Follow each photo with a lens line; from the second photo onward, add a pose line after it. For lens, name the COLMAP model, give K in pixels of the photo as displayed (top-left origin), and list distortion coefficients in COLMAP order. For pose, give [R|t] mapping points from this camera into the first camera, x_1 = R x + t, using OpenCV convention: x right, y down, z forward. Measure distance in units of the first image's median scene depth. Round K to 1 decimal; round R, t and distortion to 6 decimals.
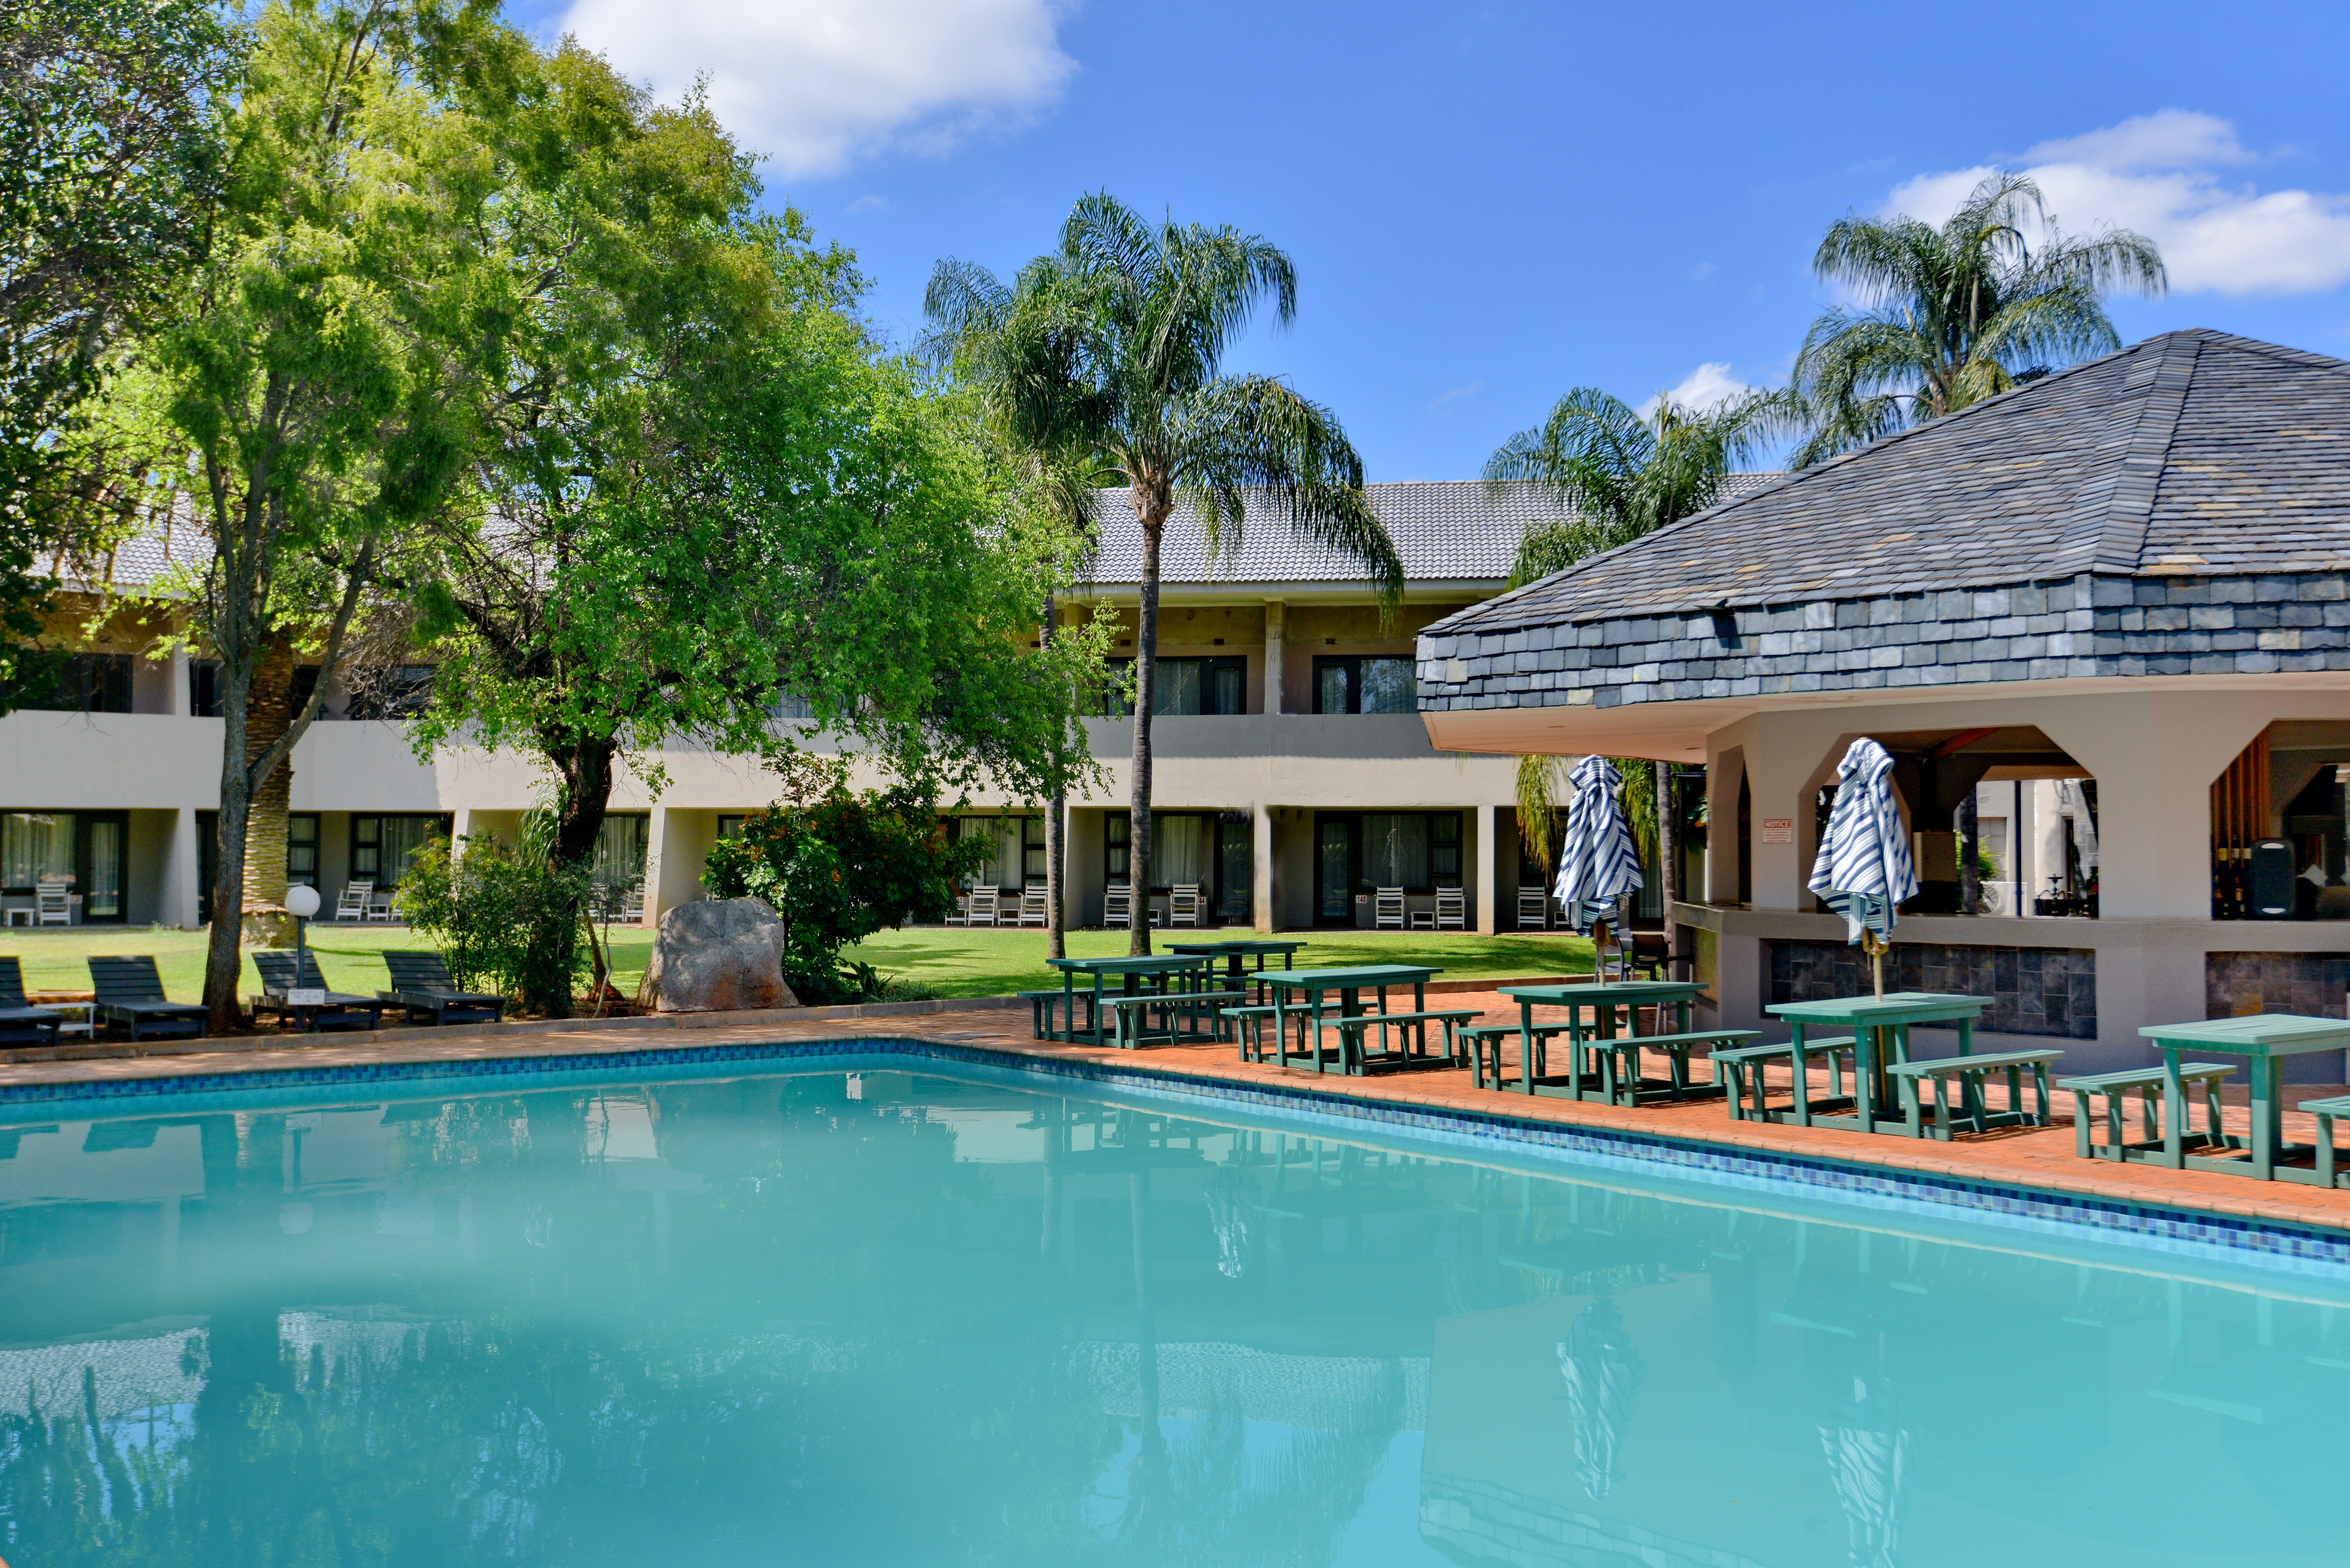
lens RADIAL K [[2258.4, 0, 1180.2], [0, 2258.4, 829.2], [0, 0, 1]] dist [0.046154, -0.001508]
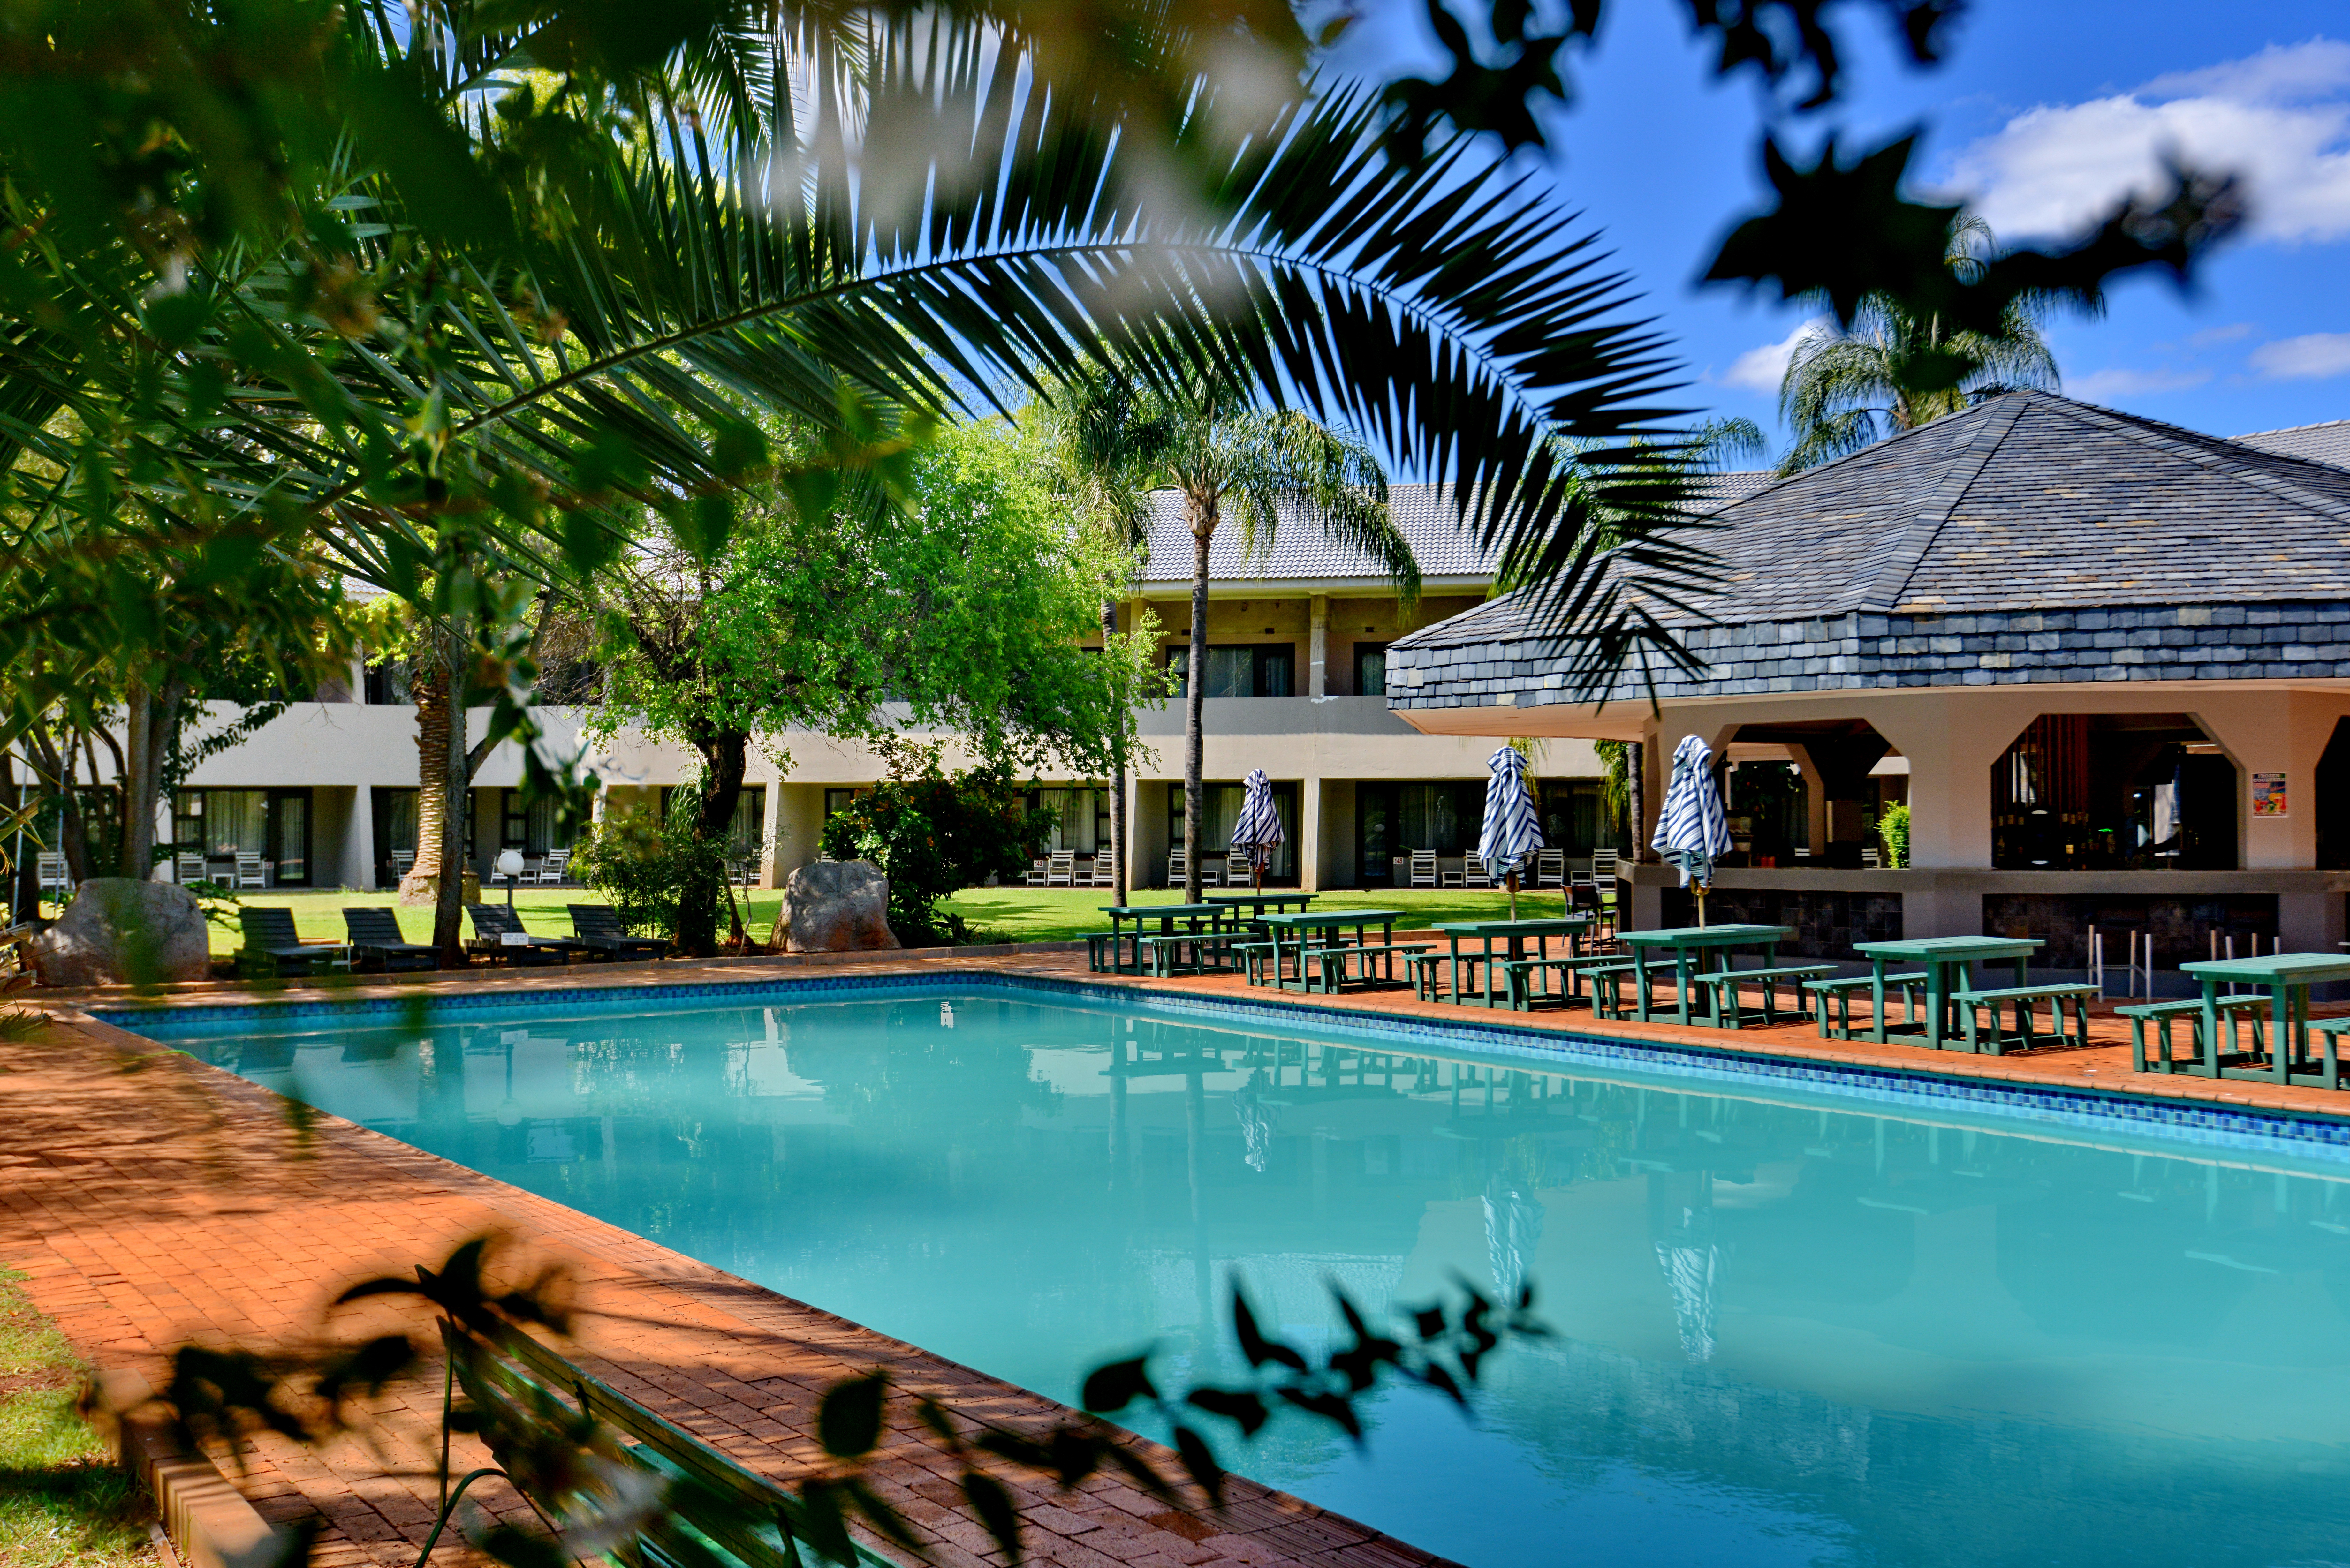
lens RADIAL K [[2258.4, 0, 1180.2], [0, 2258.4, 829.2], [0, 0, 1]] dist [0.046154, -0.001508]
pose [[0.999189, -0.004869, -0.039962, 0.033823], [0.005474, 0.999872, 0.015043, -0.003900], [0.039883, -0.015249, 0.999088, -0.231465]]
